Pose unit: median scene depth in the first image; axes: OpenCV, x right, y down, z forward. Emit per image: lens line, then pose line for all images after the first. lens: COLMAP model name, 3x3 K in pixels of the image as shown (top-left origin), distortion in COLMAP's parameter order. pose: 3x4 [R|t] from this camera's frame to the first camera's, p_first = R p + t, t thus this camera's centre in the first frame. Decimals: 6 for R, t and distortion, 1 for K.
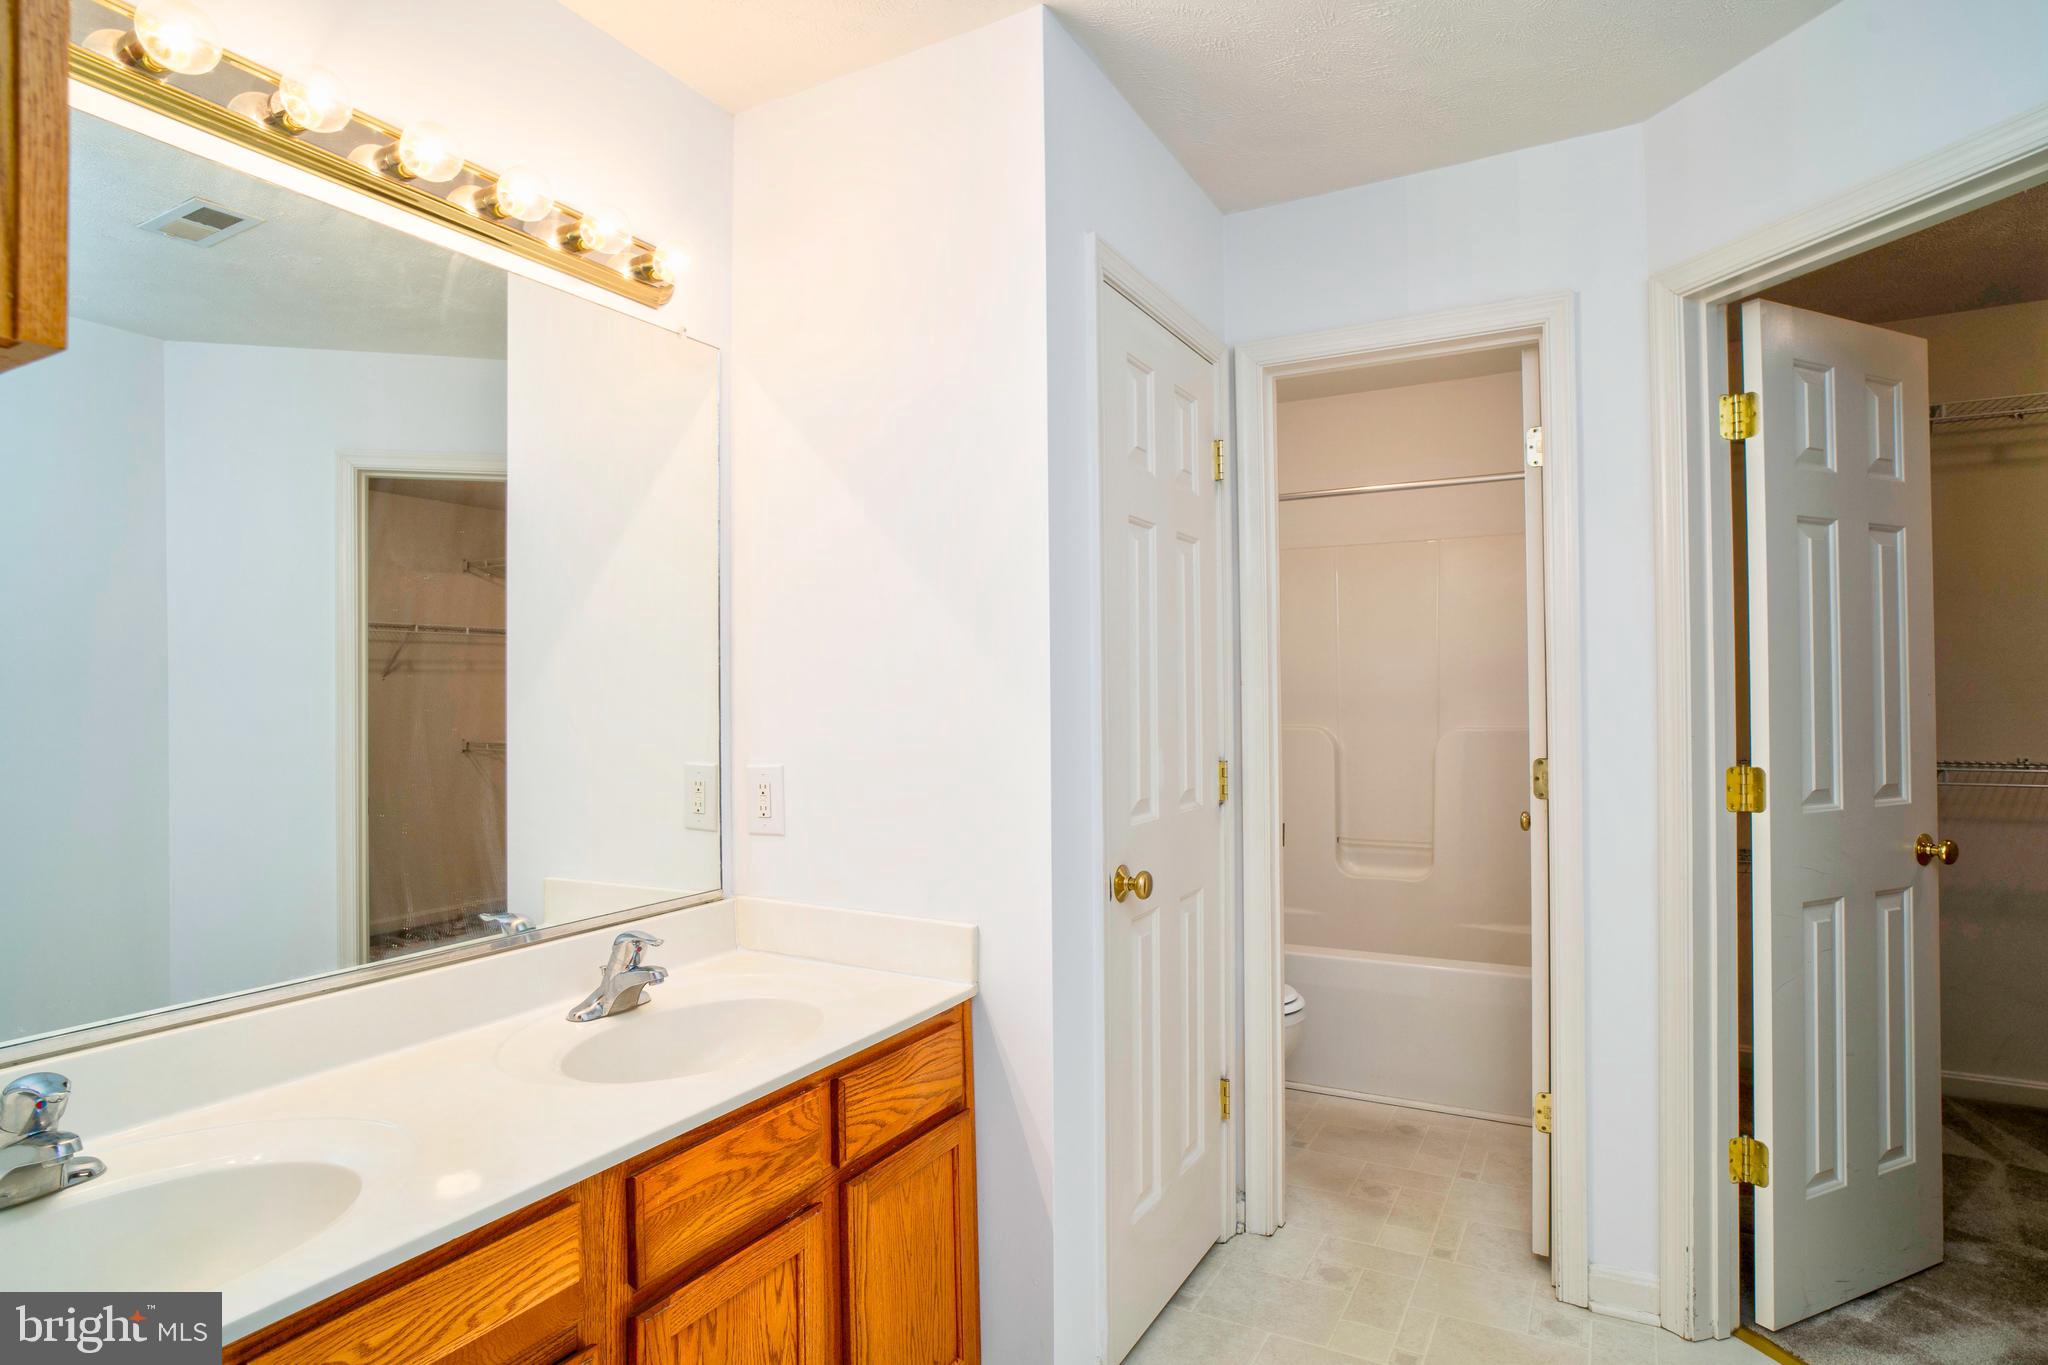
lens RADIAL K [[1093.8, 0, 1024.0], [0, 1093.8, 682.5], [0, 0, 1]] dist [-0.052862, 0.025430]
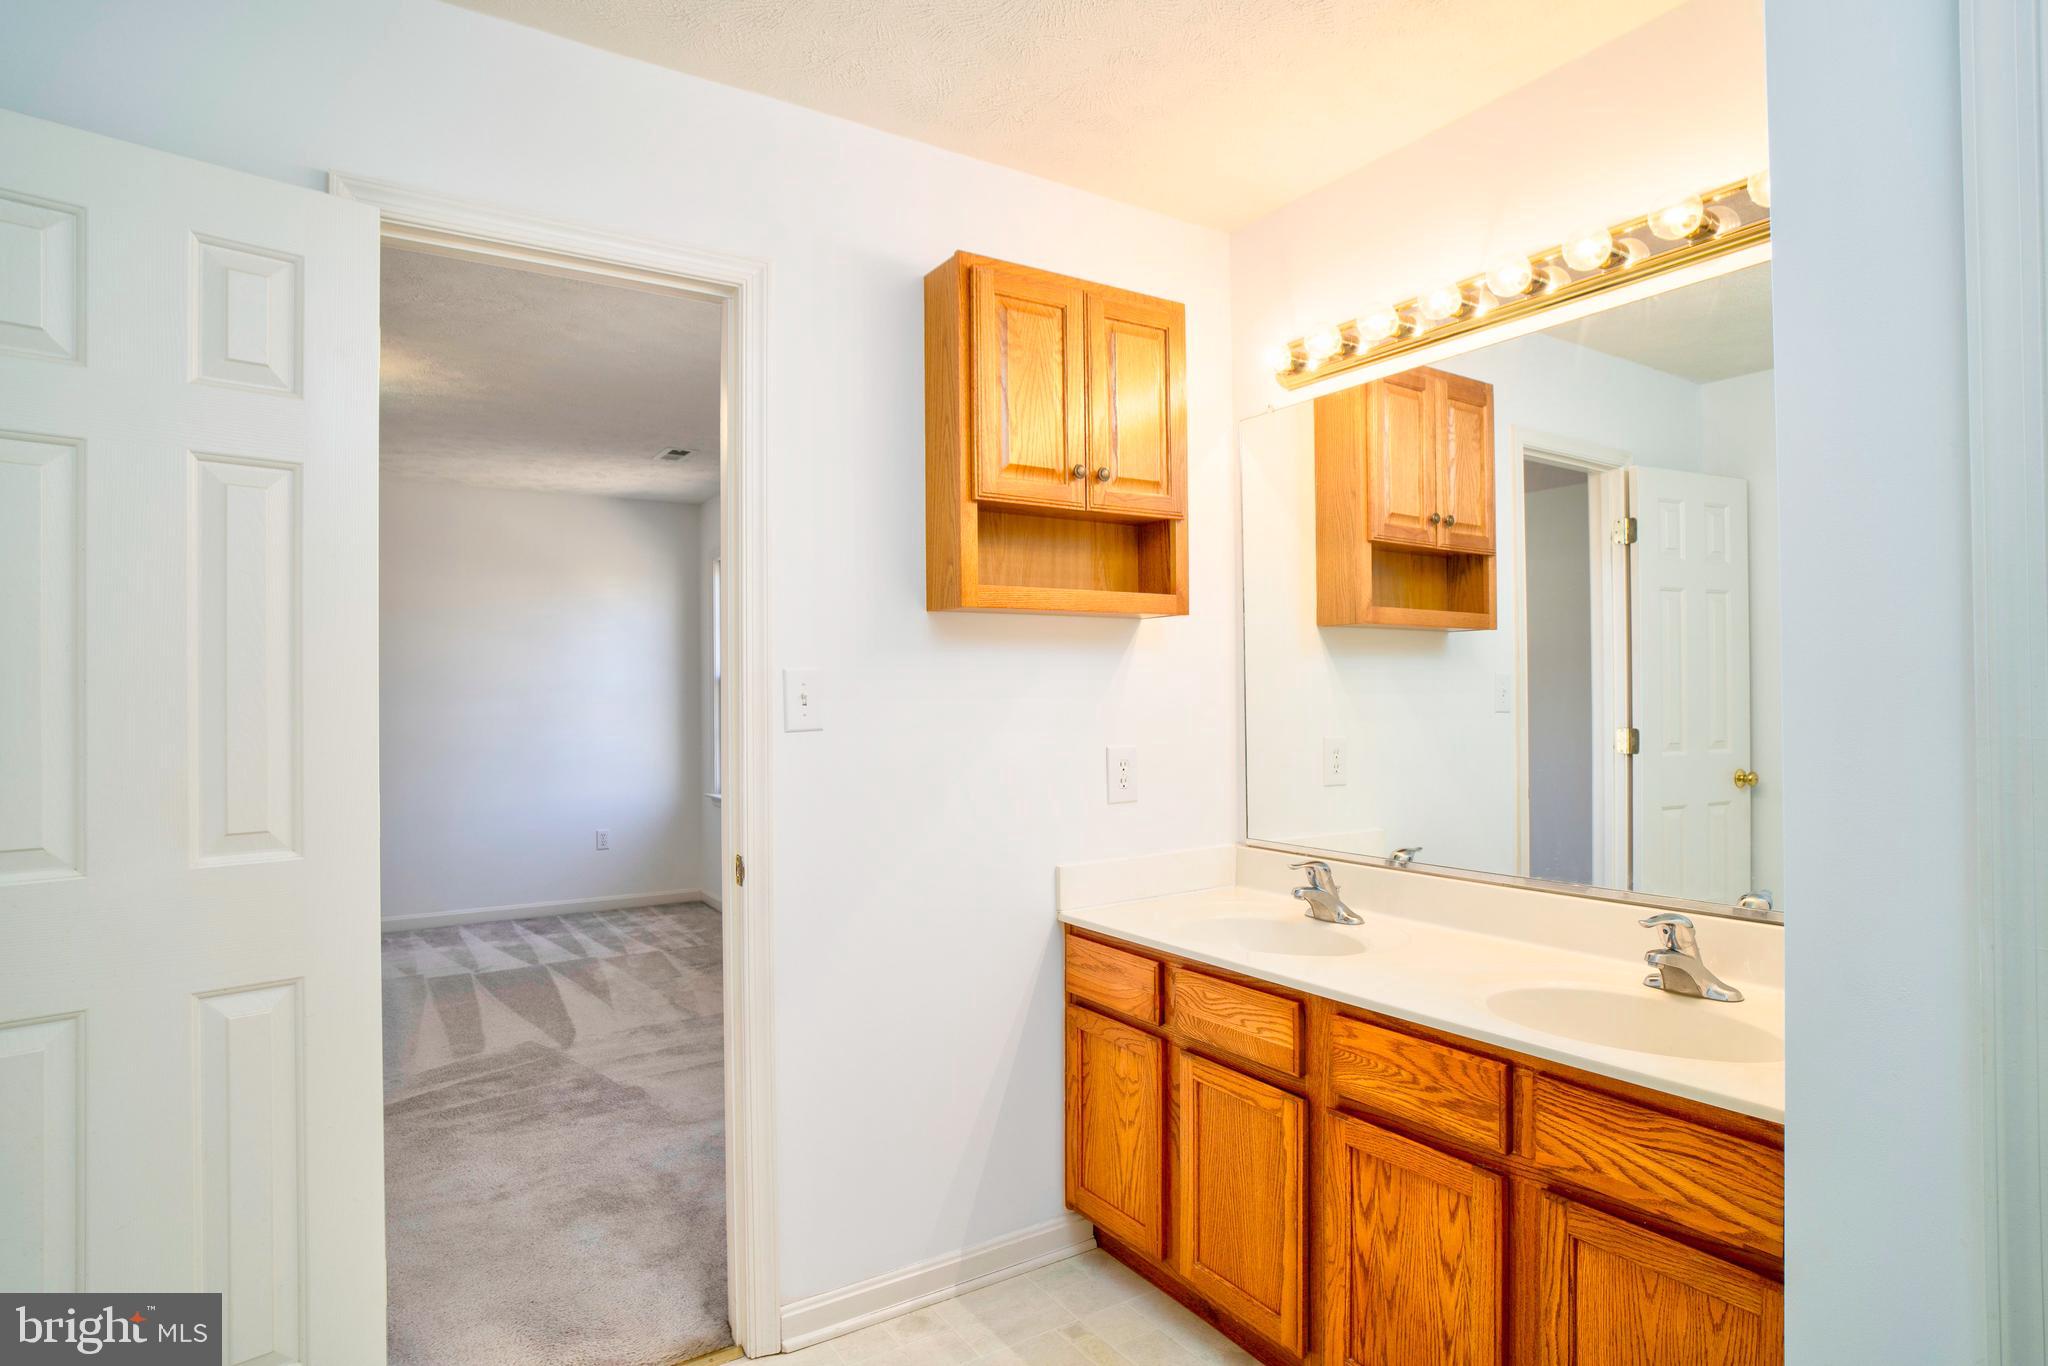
lens RADIAL K [[1095.1, 0, 1019.7], [0, 1095.1, 683.0], [0, 0, 1]] dist [-0.004503, 0.003376]
pose [[-0.482316, -0.001563, -0.875996, 0.846943], [0.028544, 0.999439, -0.017500, 0.014211], [0.875532, -0.033444, -0.482001, 0.996123]]
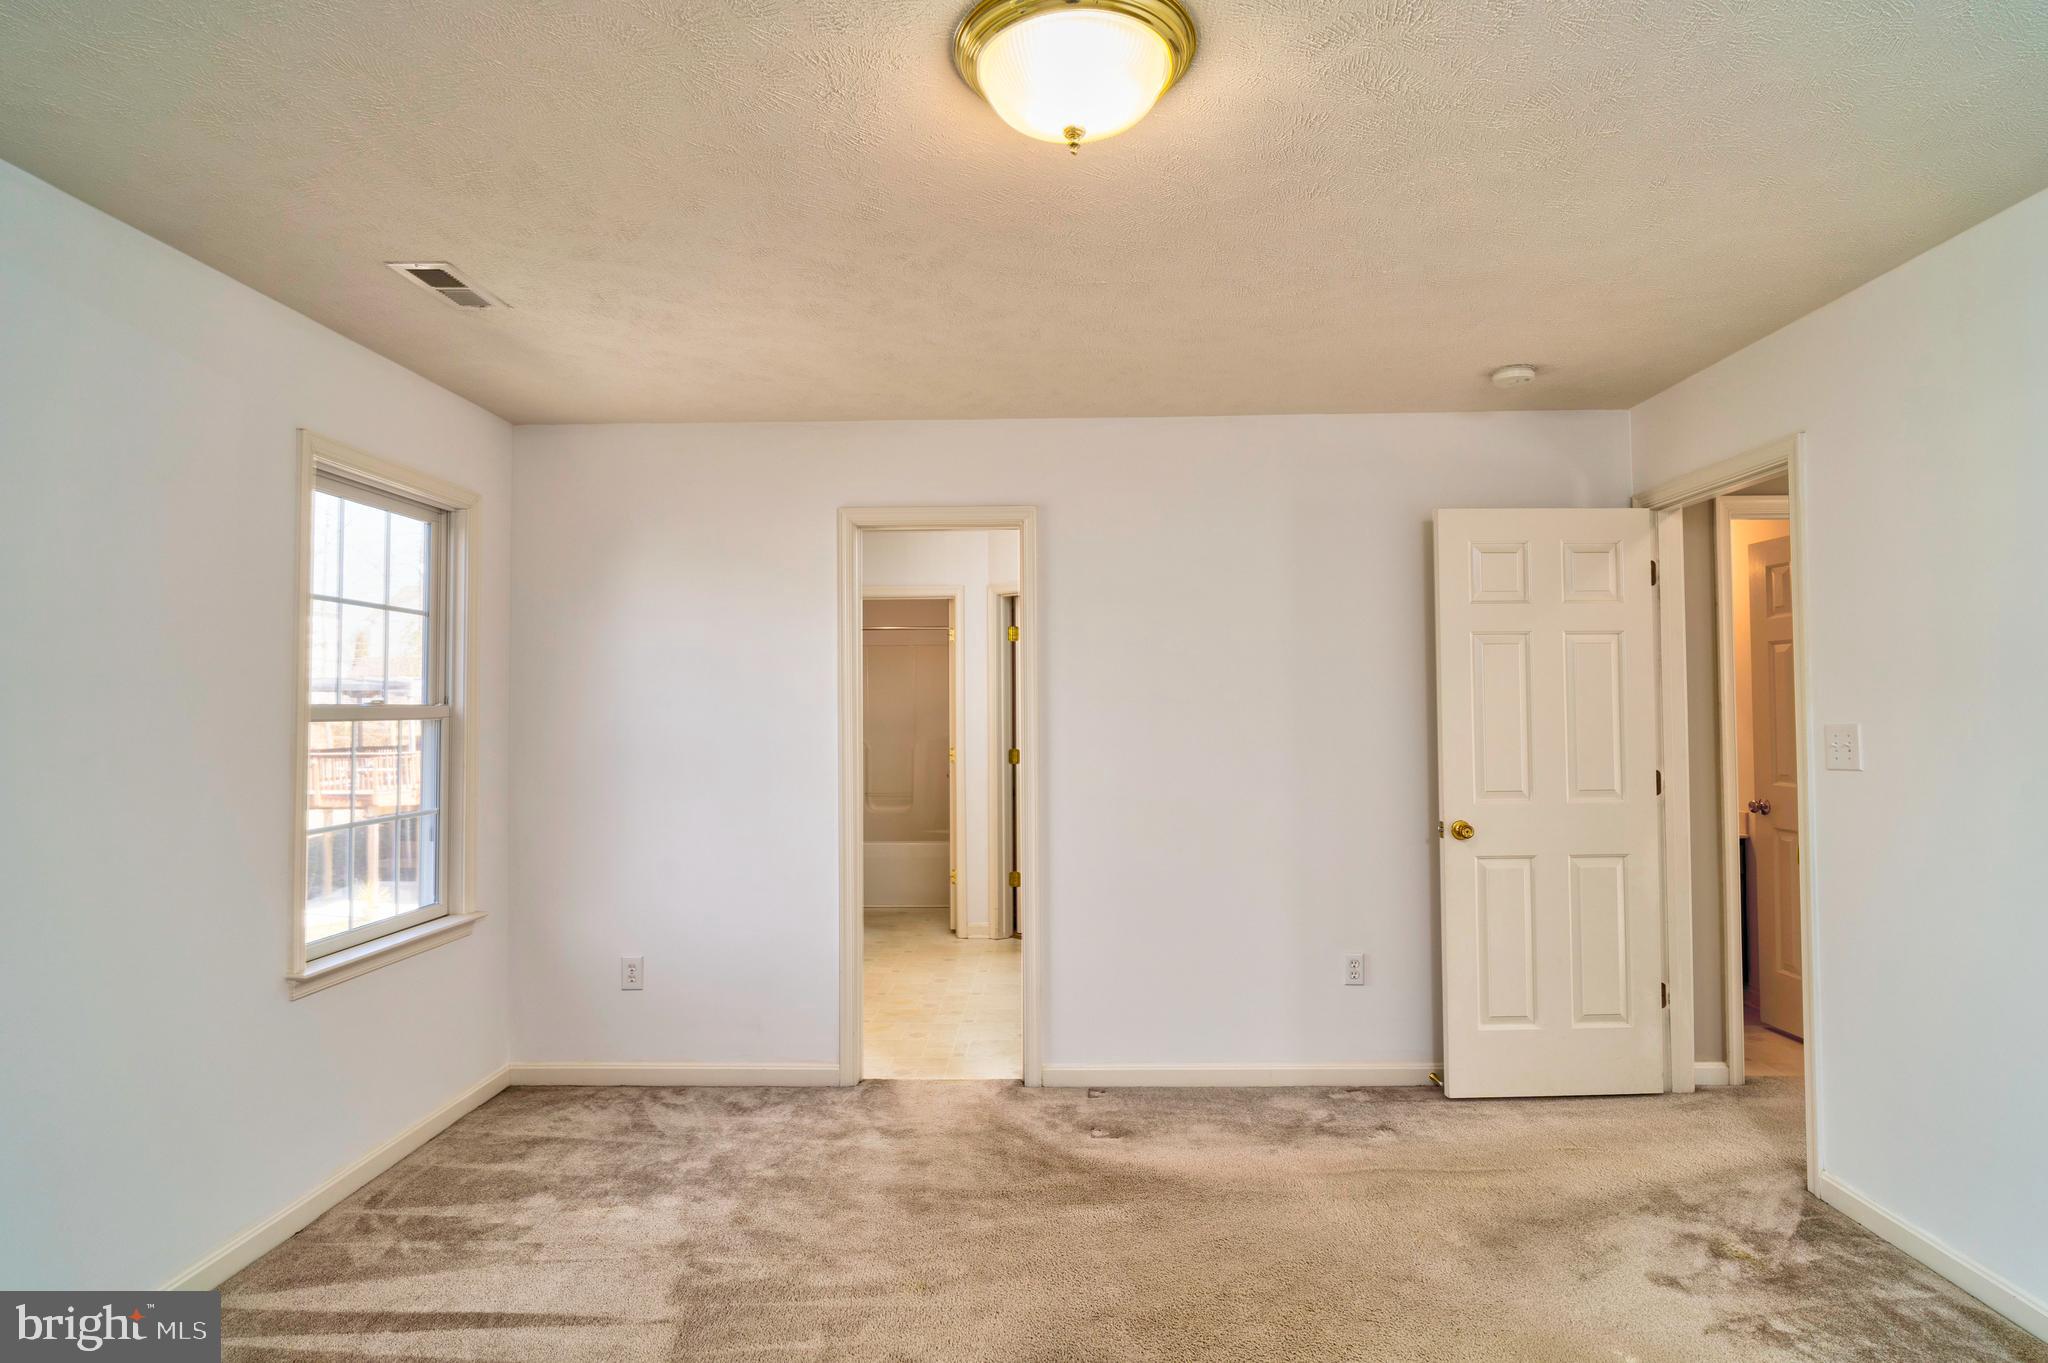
lens RADIAL K [[1095.1, 0, 1019.7], [0, 1095.1, 681.5], [0, 0, 1]] dist [-0.004503, 0.003376]
pose [[0.880598, 0.013953, 0.473658, -1.008815], [-0.008829, 0.999876, -0.013041, -0.092037], [-0.473782, 0.007302, 0.880612, -2.231939]]
